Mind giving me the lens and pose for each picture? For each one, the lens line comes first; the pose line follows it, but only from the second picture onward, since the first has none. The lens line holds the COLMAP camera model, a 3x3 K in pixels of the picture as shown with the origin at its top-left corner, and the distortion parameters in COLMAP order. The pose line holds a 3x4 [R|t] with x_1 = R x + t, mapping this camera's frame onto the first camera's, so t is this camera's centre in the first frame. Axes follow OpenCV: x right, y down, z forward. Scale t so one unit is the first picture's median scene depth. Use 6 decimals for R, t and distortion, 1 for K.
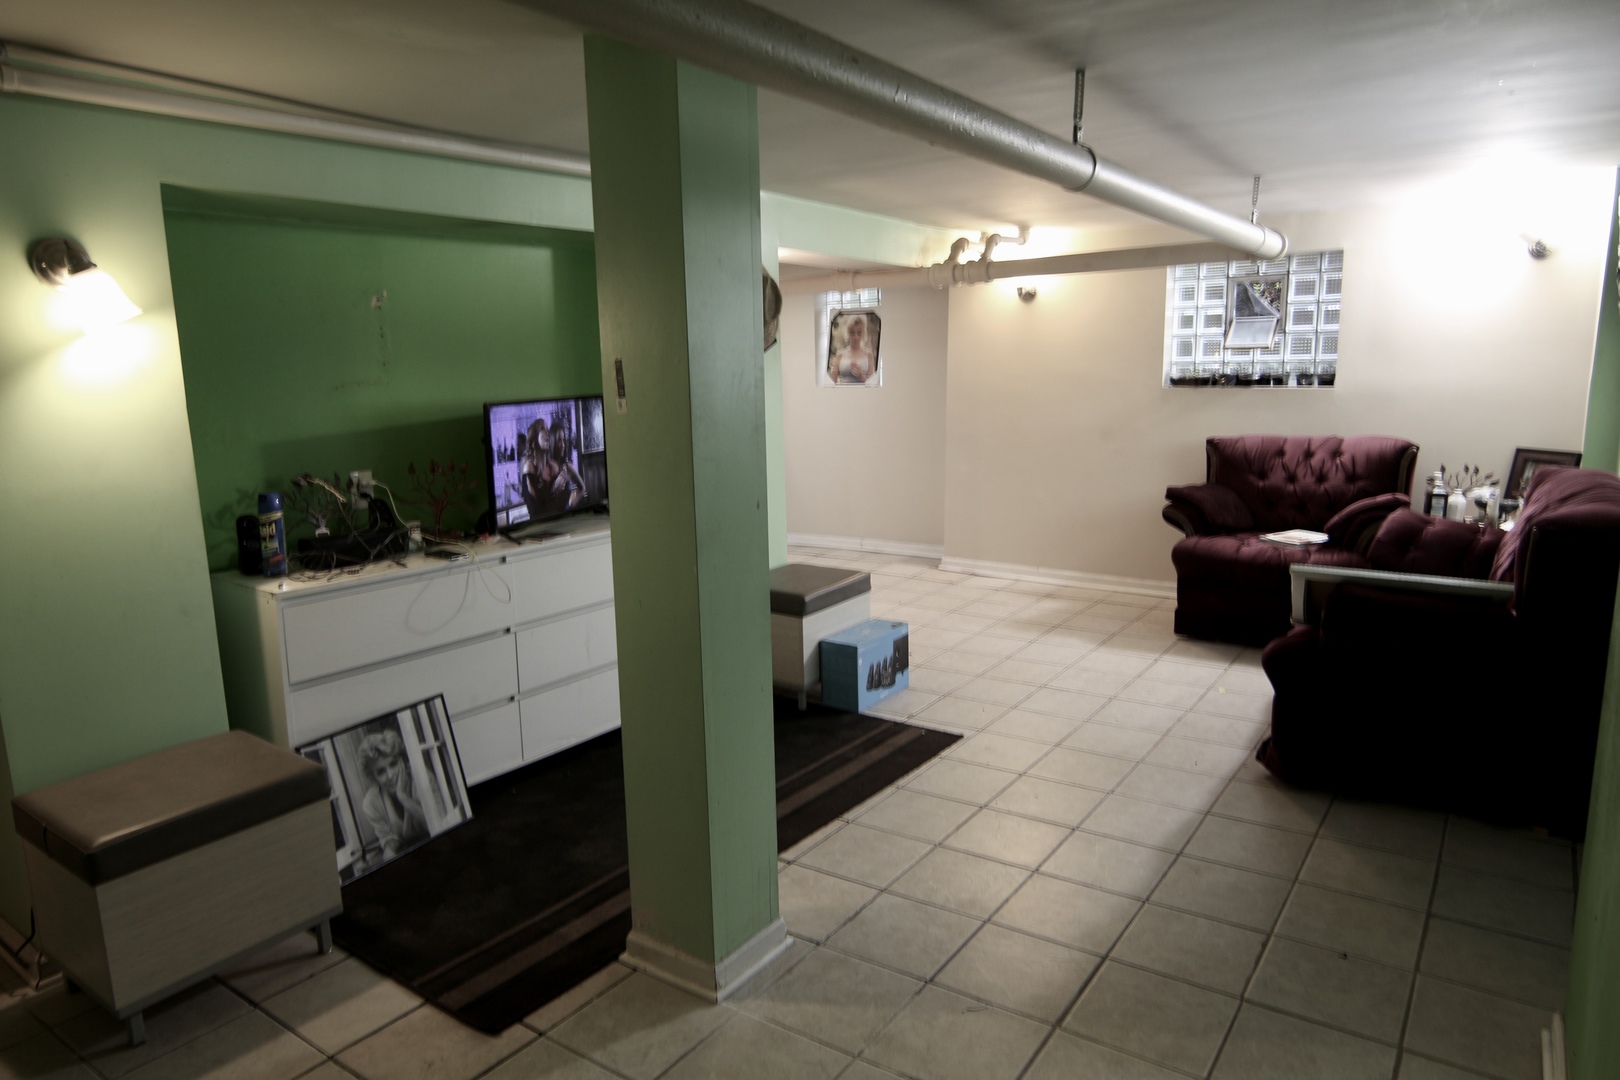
lens RADIAL K [[1031.7, 0, 810.0], [0, 1031.7, 540.0], [0, 0, 1]] dist [0.000018, 0.000168]
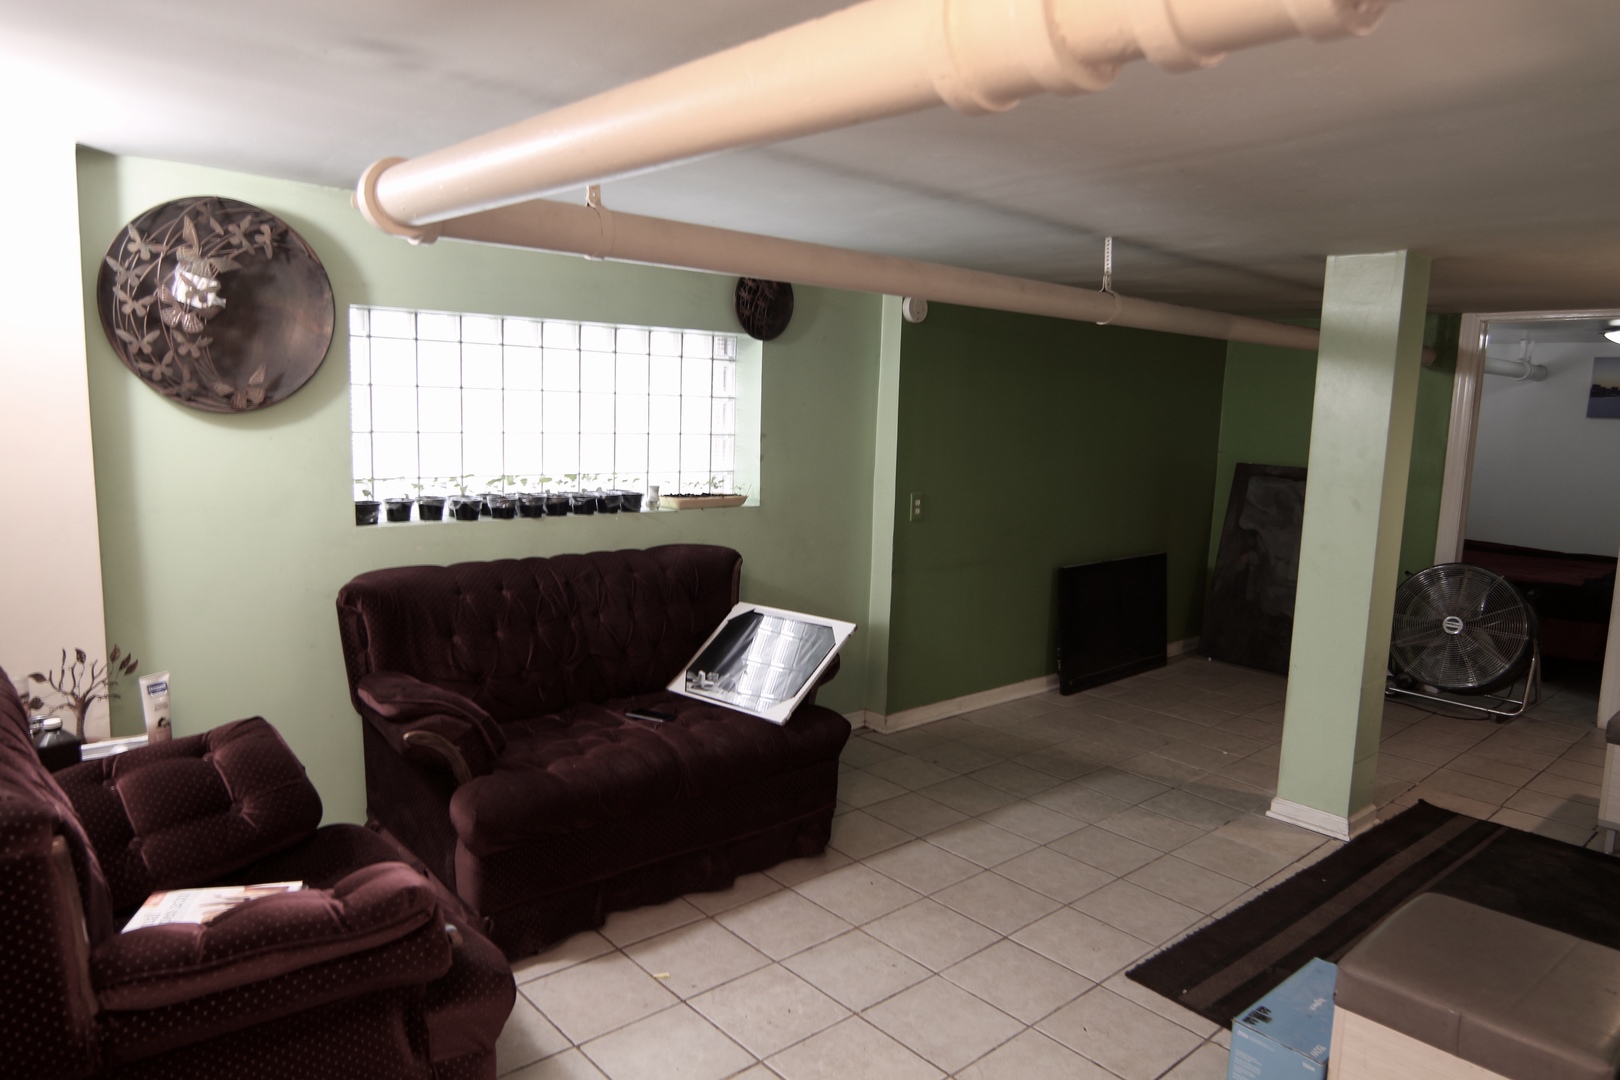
lens RADIAL K [[1031.7, 0, 810.0], [0, 1031.7, 540.0], [0, 0, 1]] dist [0.000018, 0.000168]
pose [[-0.974471, -0.048702, 0.219166, 0.231877], [0.022027, 0.950739, 0.309209, -0.346755], [-0.223429, 0.306143, -0.925395, 1.707755]]
